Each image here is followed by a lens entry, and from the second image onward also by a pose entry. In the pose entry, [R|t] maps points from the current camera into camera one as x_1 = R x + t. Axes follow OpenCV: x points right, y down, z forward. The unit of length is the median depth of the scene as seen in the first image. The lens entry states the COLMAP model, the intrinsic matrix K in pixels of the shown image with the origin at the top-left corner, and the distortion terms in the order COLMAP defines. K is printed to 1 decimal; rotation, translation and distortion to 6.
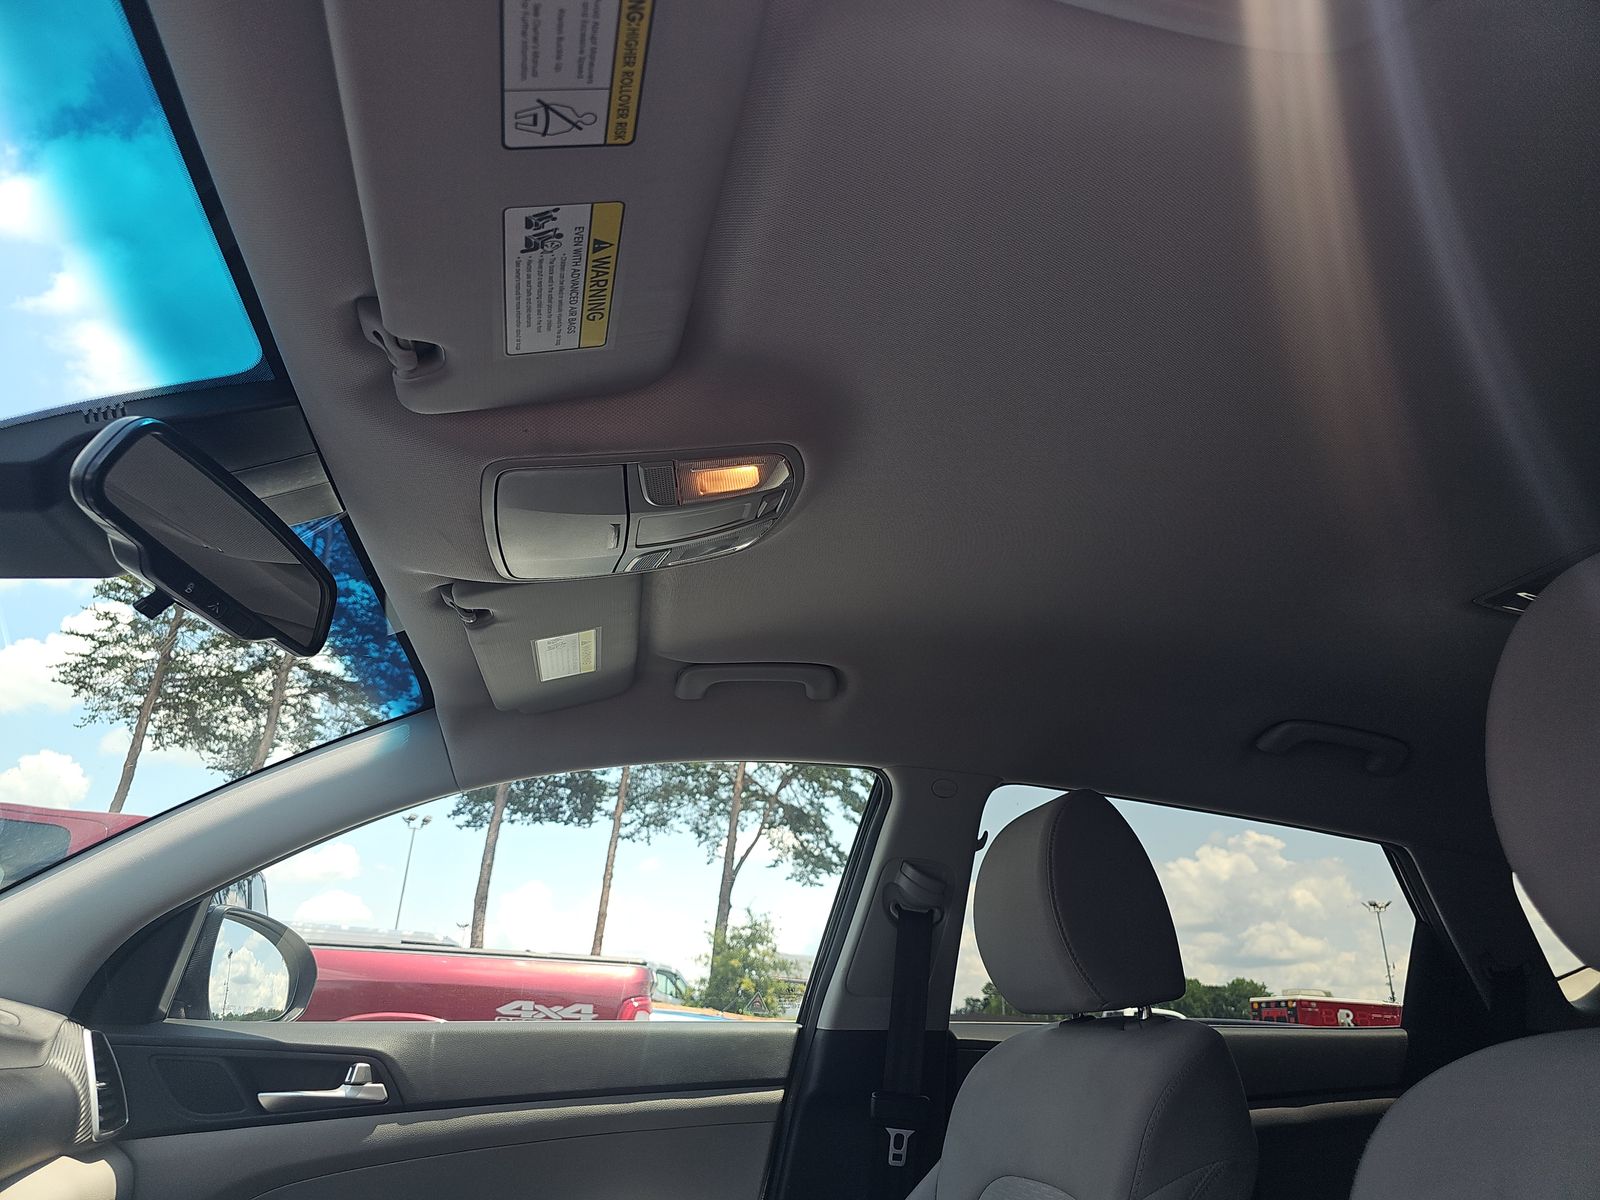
lens RADIAL K [[1051.5, 0, 787.3], [0, 1051.5, 627.7], [0, 0, 1]] dist [0.023534, -0.030268]
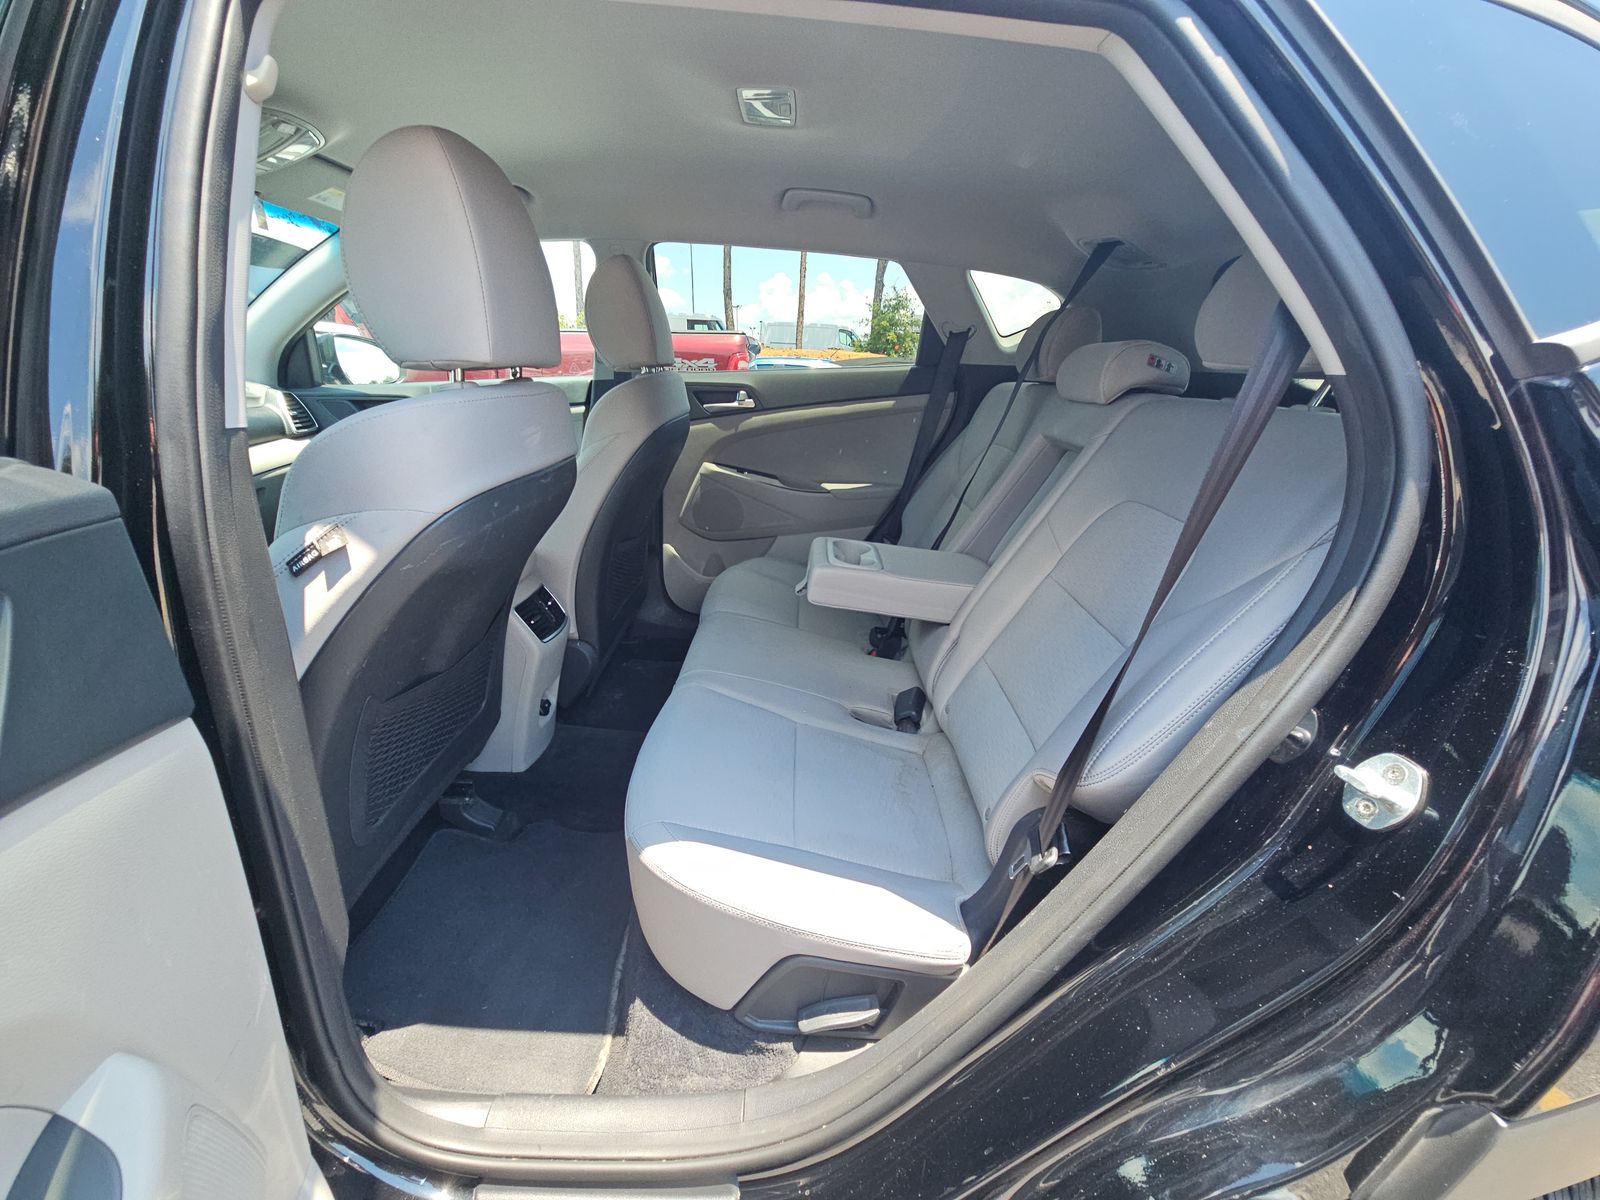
lens RADIAL K [[646.2, 0, 810.7], [0, 646.2, 592.3], [0, 0, 1]] dist [0.002186, 0.000043]
pose [[0.978881, 0.033984, -0.201585, 0.363838], [0.104520, 0.764259, 0.636383, -0.038500], [0.175690, -0.644013, 0.744567, -0.086700]]
